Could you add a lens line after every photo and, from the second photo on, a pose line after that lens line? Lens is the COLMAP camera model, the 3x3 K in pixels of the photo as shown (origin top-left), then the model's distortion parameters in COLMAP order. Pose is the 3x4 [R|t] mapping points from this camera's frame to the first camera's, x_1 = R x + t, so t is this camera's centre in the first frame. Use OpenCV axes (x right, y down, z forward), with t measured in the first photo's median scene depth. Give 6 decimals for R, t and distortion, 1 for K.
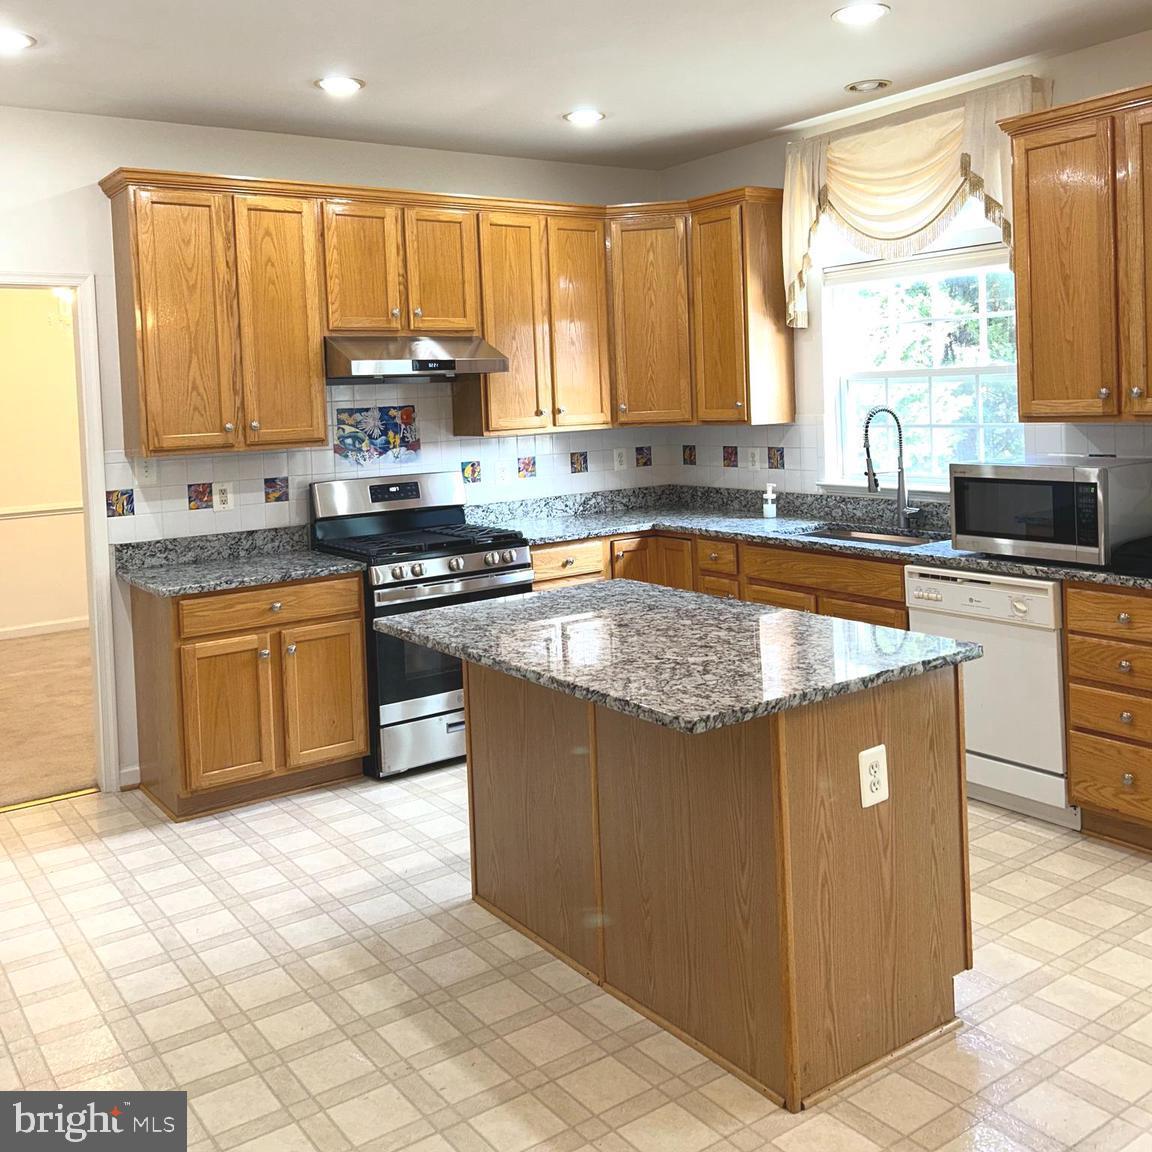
lens RADIAL K [[1154.6, 0, 569.3], [0, 1154.6, 551.0], [0, 0, 1]] dist [0.089852, 0.006370]
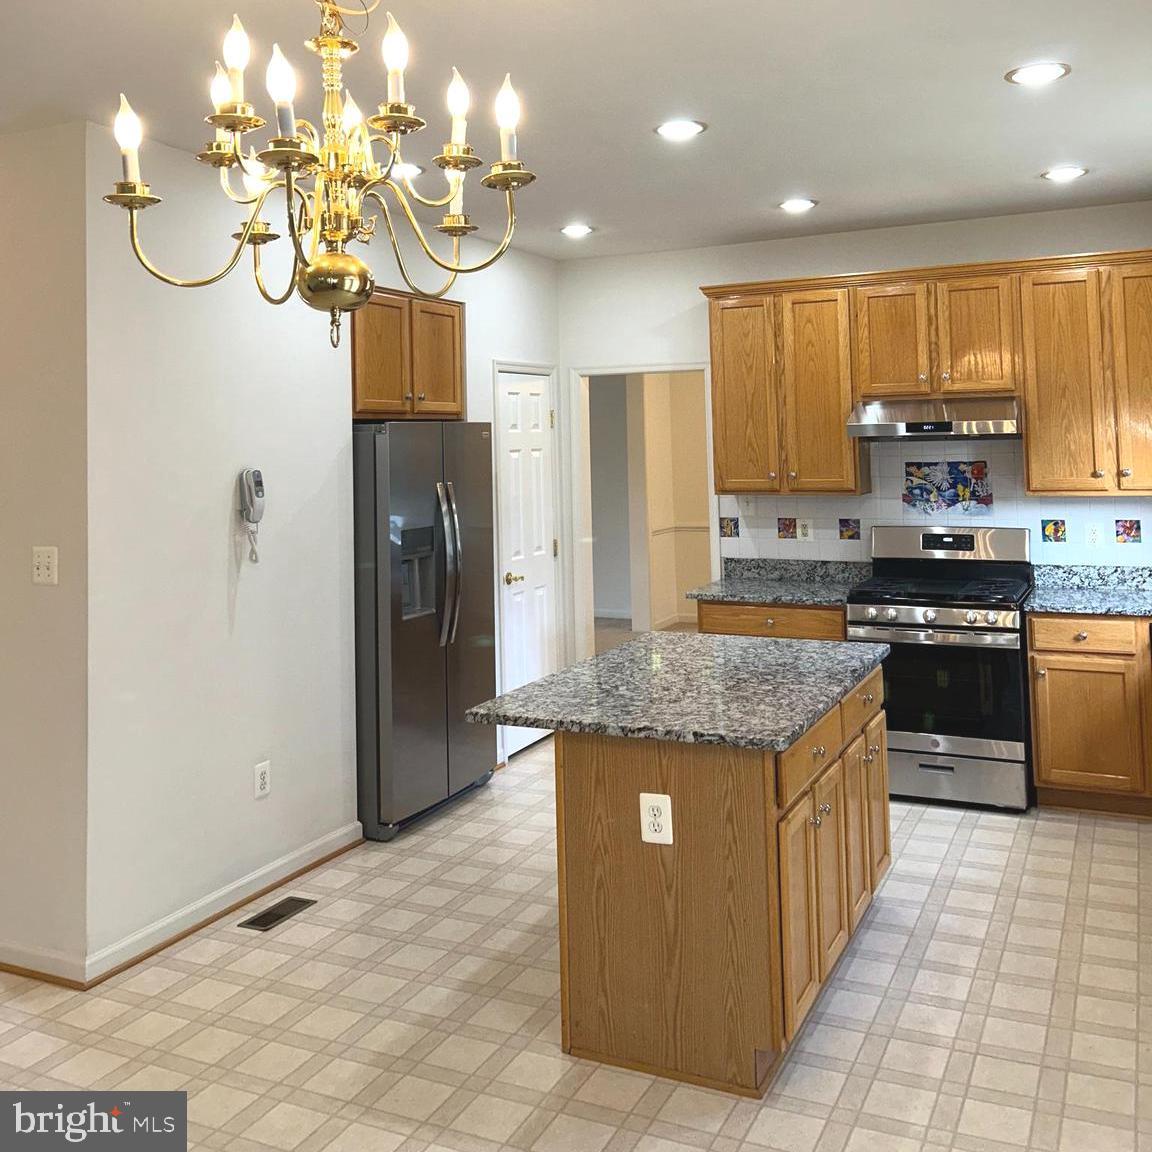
lens RADIAL K [[1154.6, 0, 569.3], [0, 1154.6, 551.0], [0, 0, 1]] dist [0.089852, 0.006370]
pose [[0.488270, 0.114955, -0.865089, 0.636195], [-0.121725, 0.990567, 0.062926, -0.071275], [0.864162, 0.074578, 0.497657, 0.176940]]
